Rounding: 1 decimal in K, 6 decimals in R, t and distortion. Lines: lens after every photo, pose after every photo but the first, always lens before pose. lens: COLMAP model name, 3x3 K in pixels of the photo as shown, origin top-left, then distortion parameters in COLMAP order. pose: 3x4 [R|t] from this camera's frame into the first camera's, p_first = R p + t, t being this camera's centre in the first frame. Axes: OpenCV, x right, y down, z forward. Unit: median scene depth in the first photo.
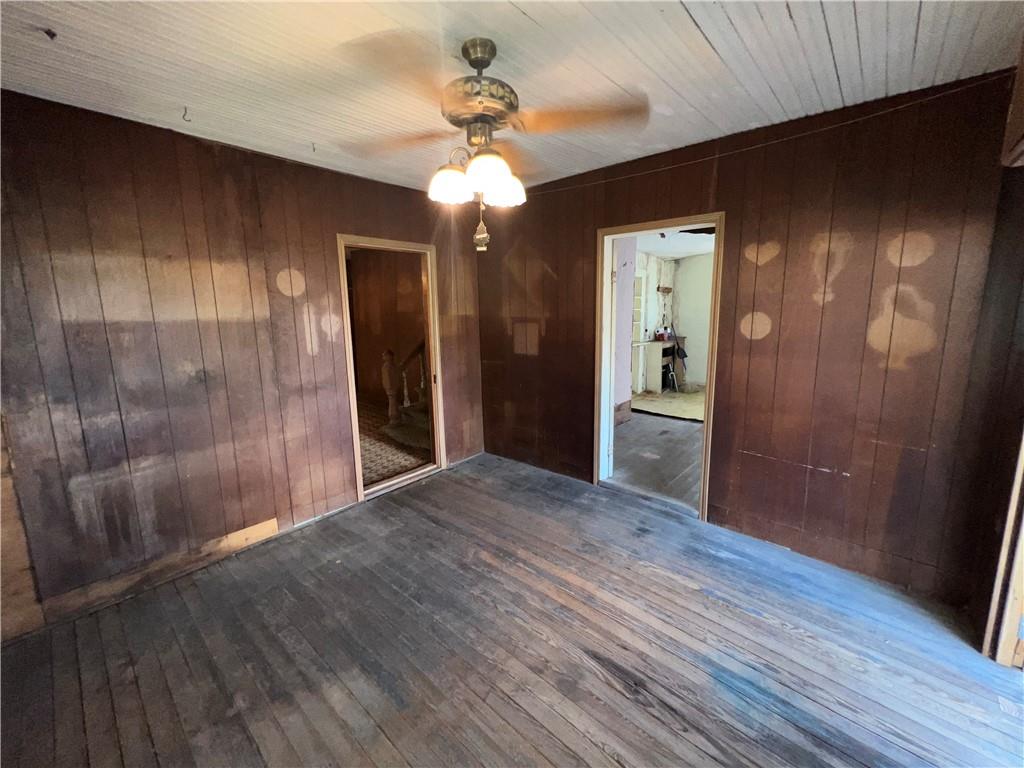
lens RADIAL K [[412.5, 0, 513.4], [0, 412.5, 381.0], [0, 0, 1]] dist [-0.005142, 0.001103]
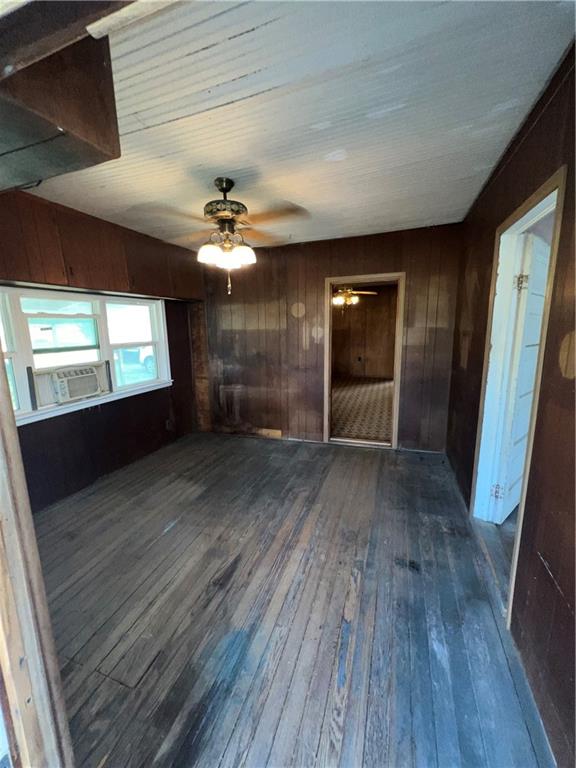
lens RADIAL K [[309.4, 0, 288.4], [0, 309.4, 382.9], [0, 0, 1]] dist [-0.005142, 0.001103]
pose [[0.380123, 0.172833, -0.908645, 0.919007], [-0.143855, 0.981479, 0.126506, -0.103636], [0.913681, 0.082625, 0.397946, 0.522090]]
